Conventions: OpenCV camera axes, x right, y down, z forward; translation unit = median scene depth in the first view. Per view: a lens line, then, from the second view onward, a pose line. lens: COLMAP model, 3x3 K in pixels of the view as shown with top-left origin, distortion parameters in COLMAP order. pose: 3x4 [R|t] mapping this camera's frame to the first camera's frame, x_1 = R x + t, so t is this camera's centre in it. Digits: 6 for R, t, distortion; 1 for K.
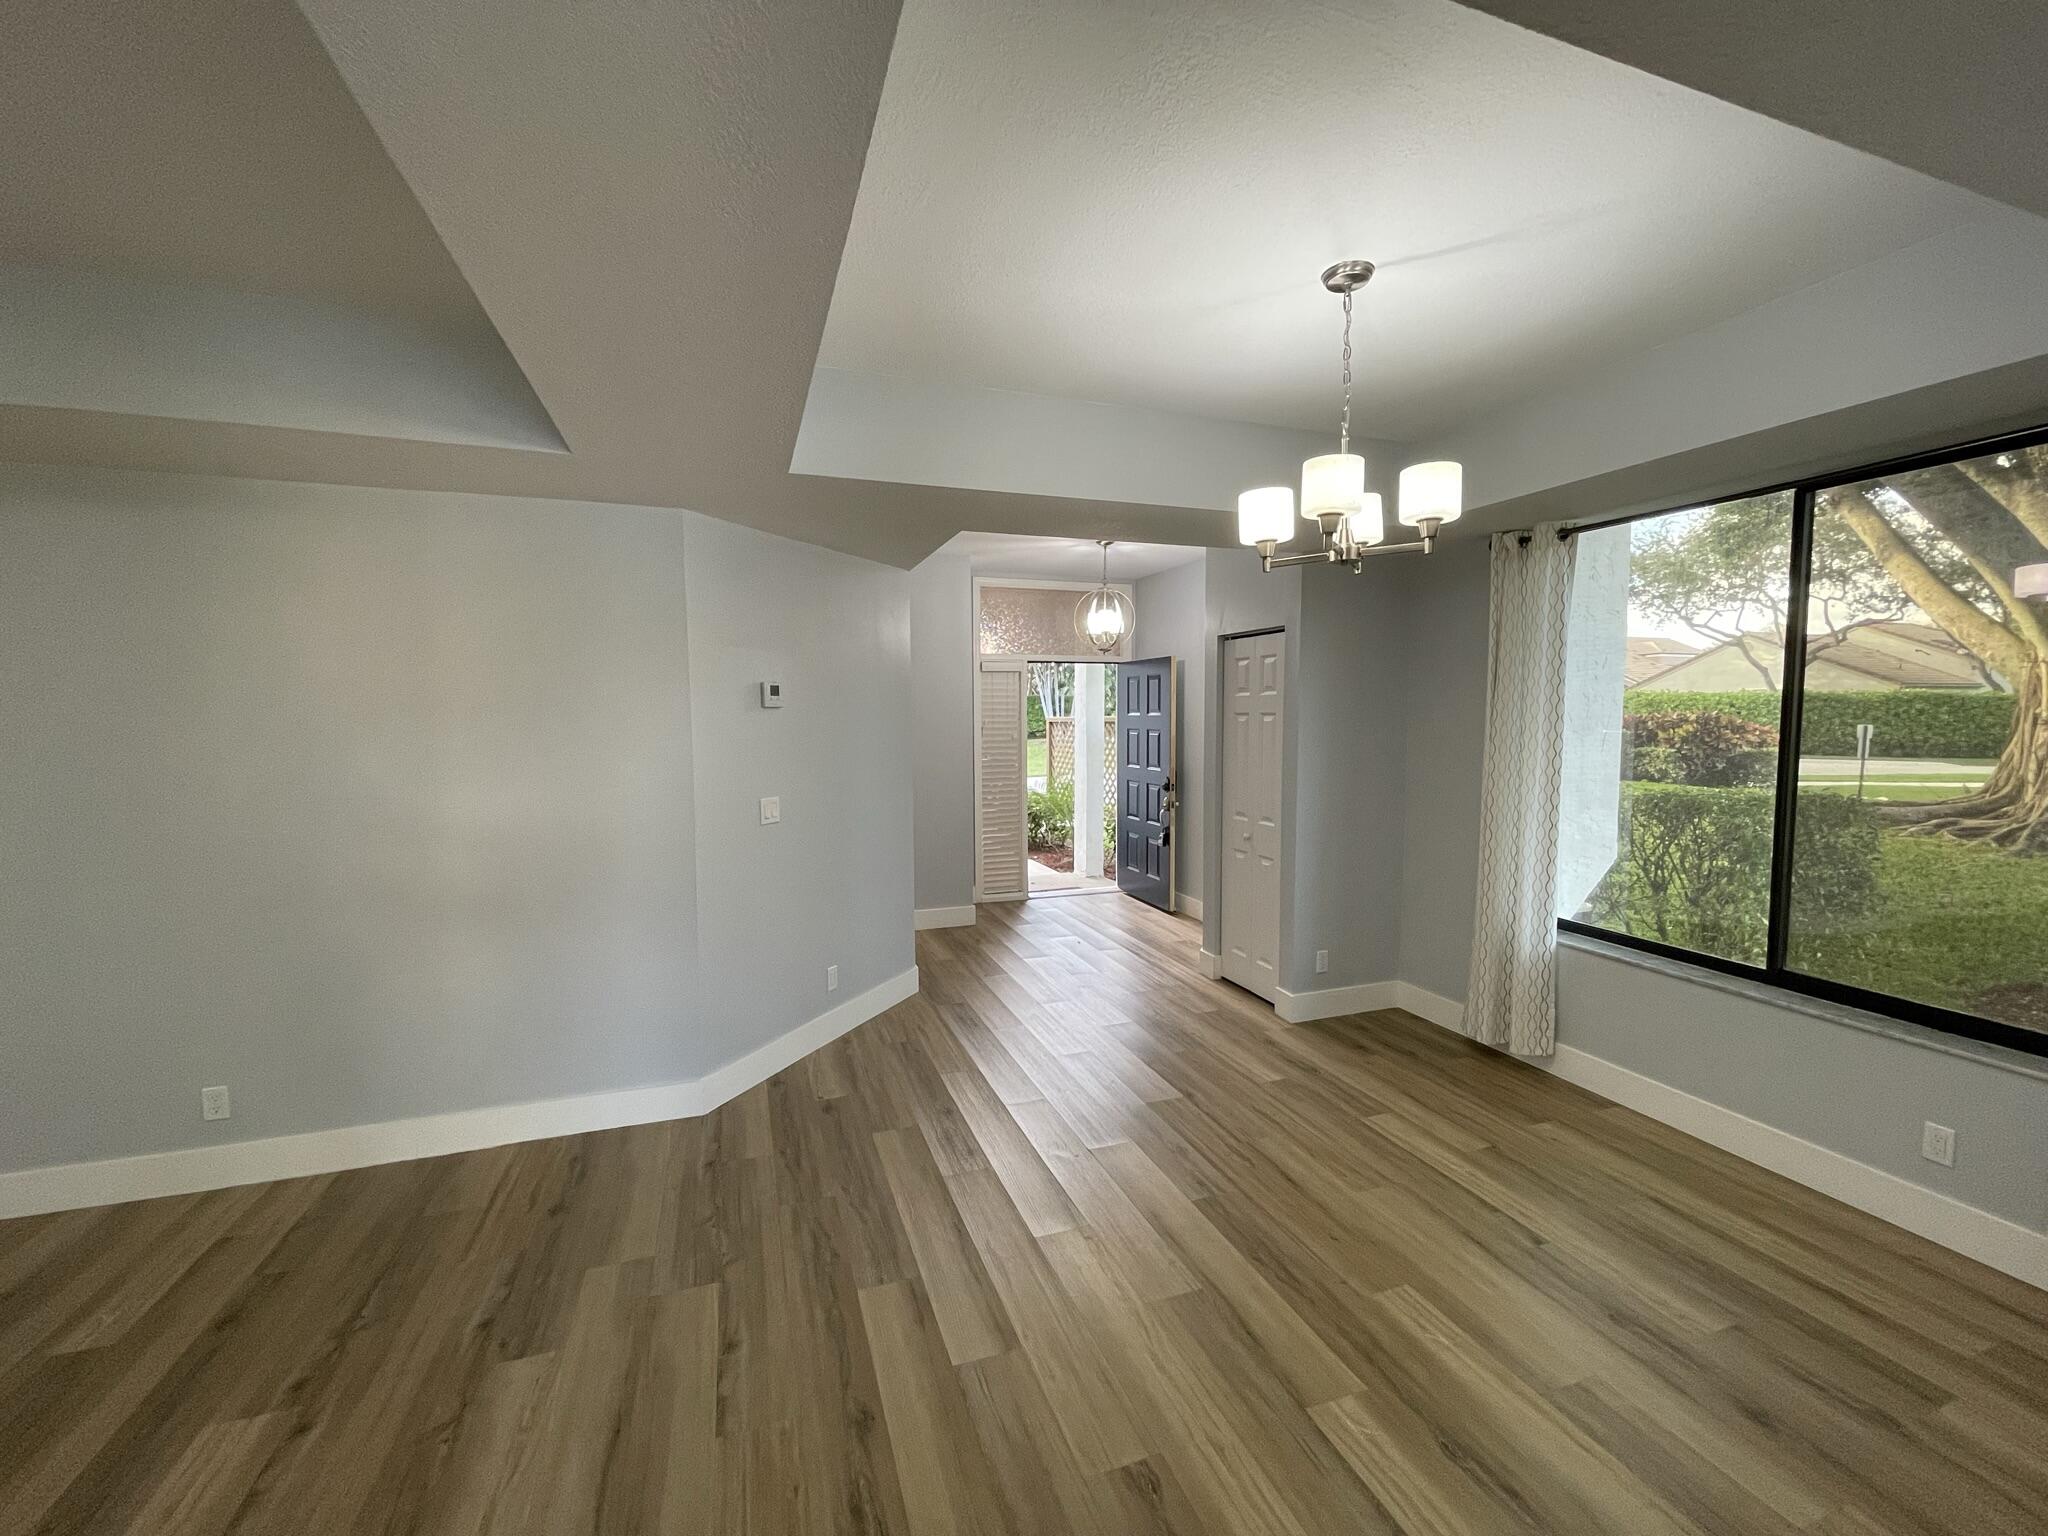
lens RADIAL K [[829.9, 0, 1020.9], [0, 829.9, 768.4], [0, 0, 1]] dist [-0.005163, 0.002897]
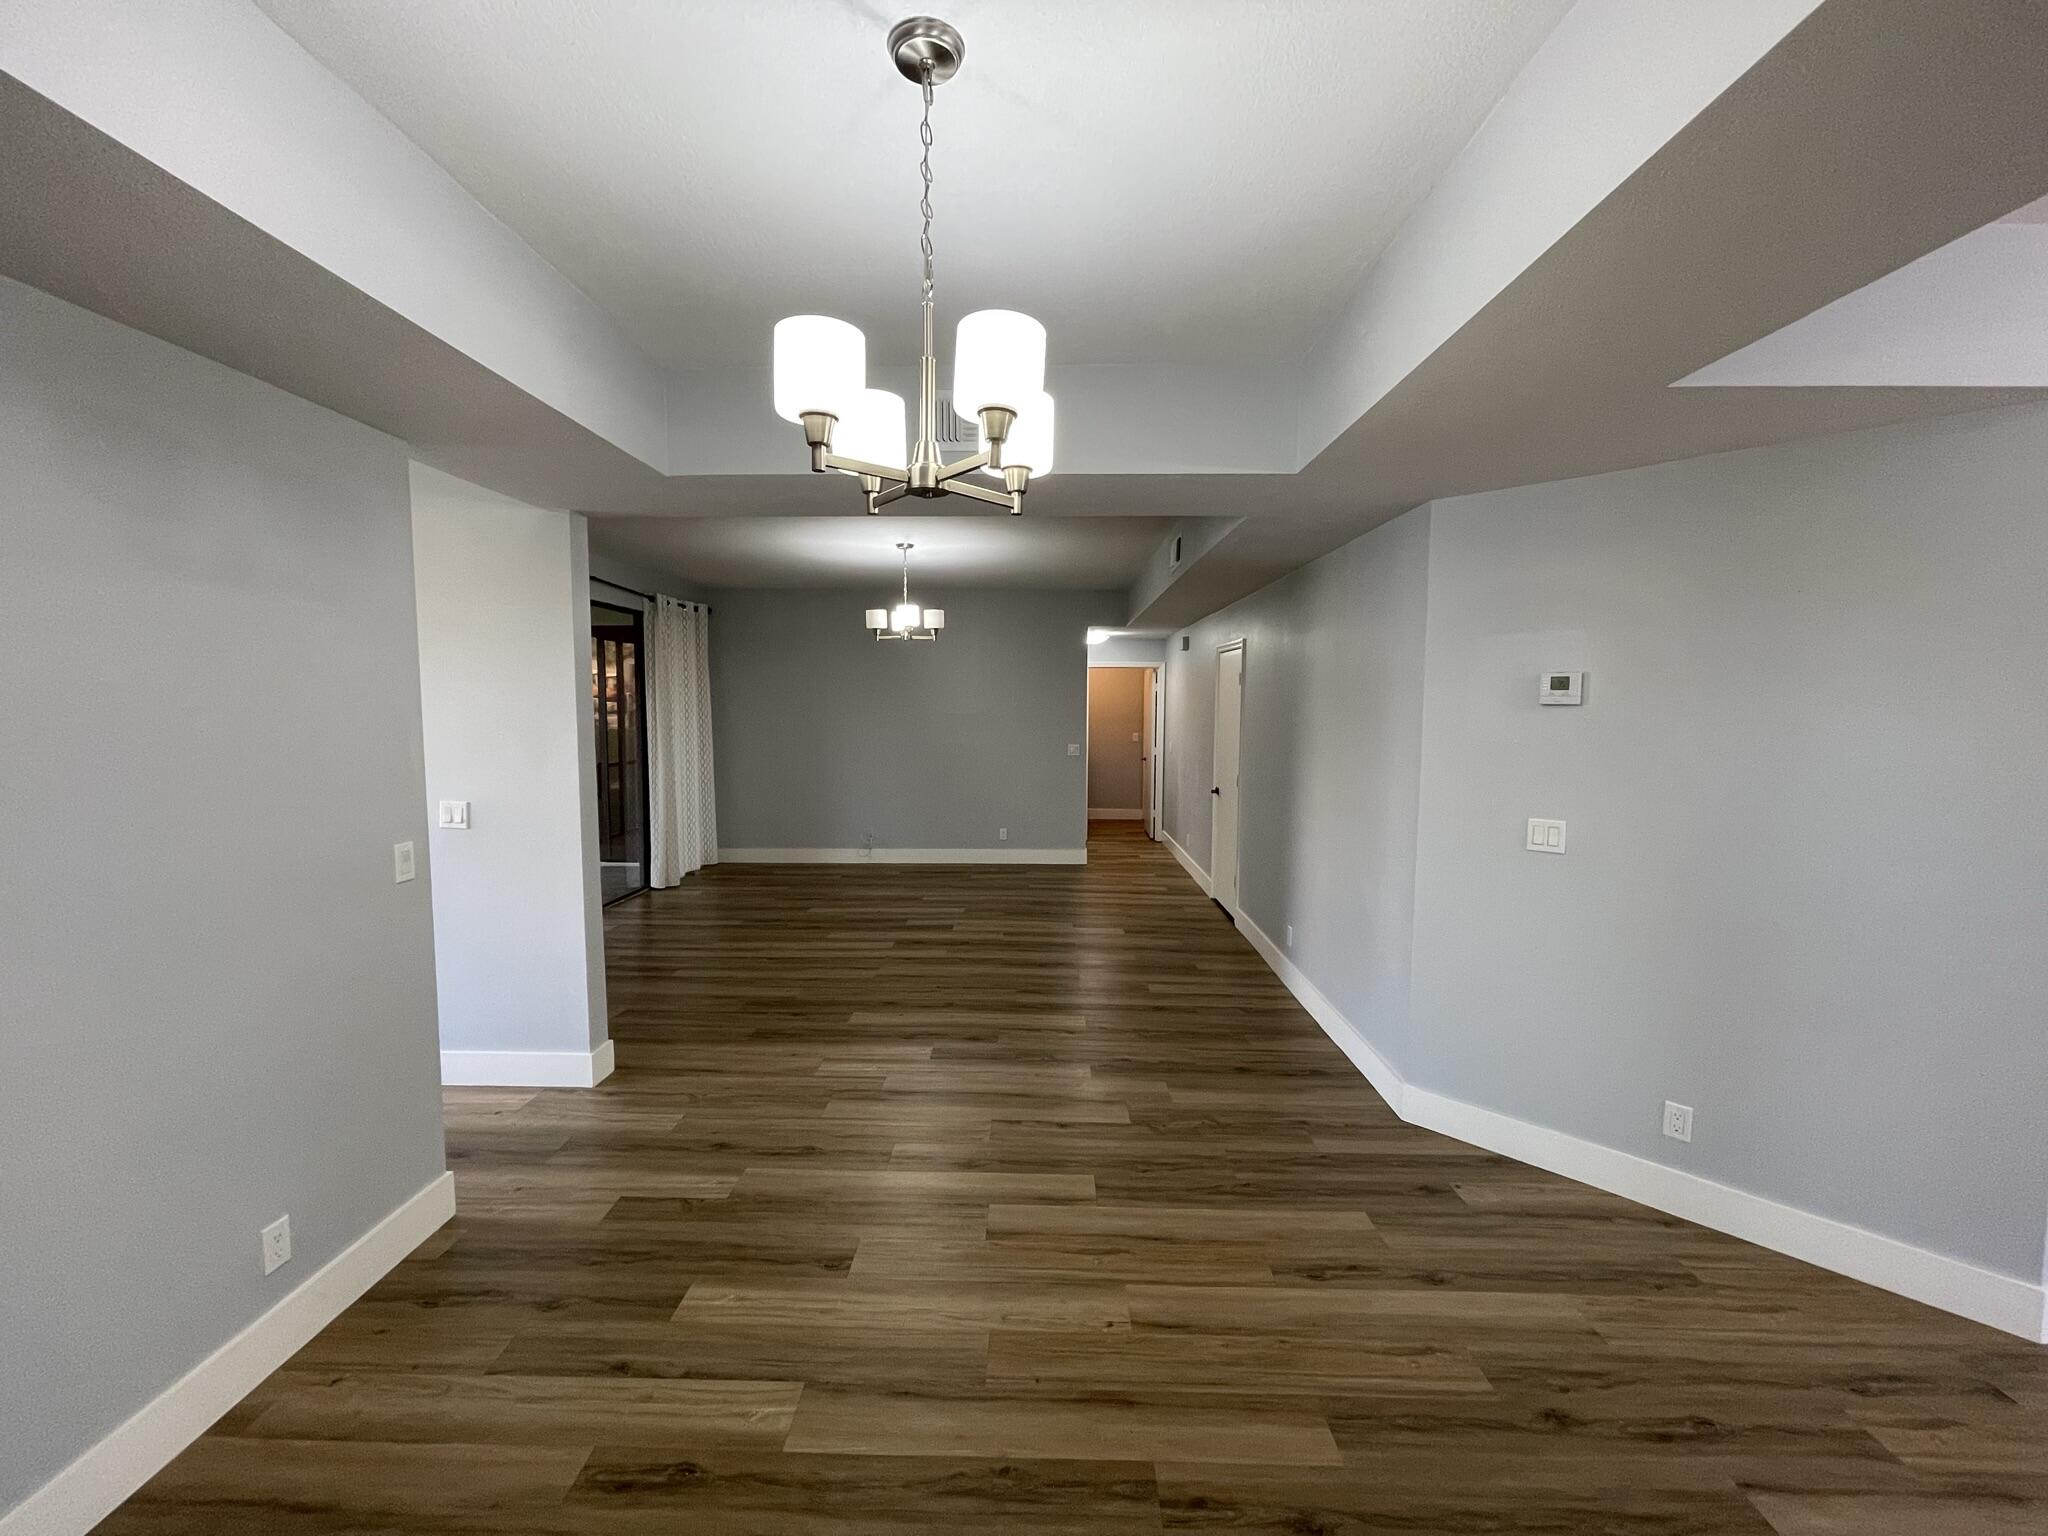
lens RADIAL K [[829.9, 0, 1022.6], [0, 829.9, 782.1], [0, 0, 1]] dist [-0.005163, 0.002897]
pose [[-0.354108, 0.089922, -0.930871, 0.625674], [-0.065823, 0.990502, 0.120722, -0.065302], [0.932885, 0.104021, -0.344826, 0.836176]]
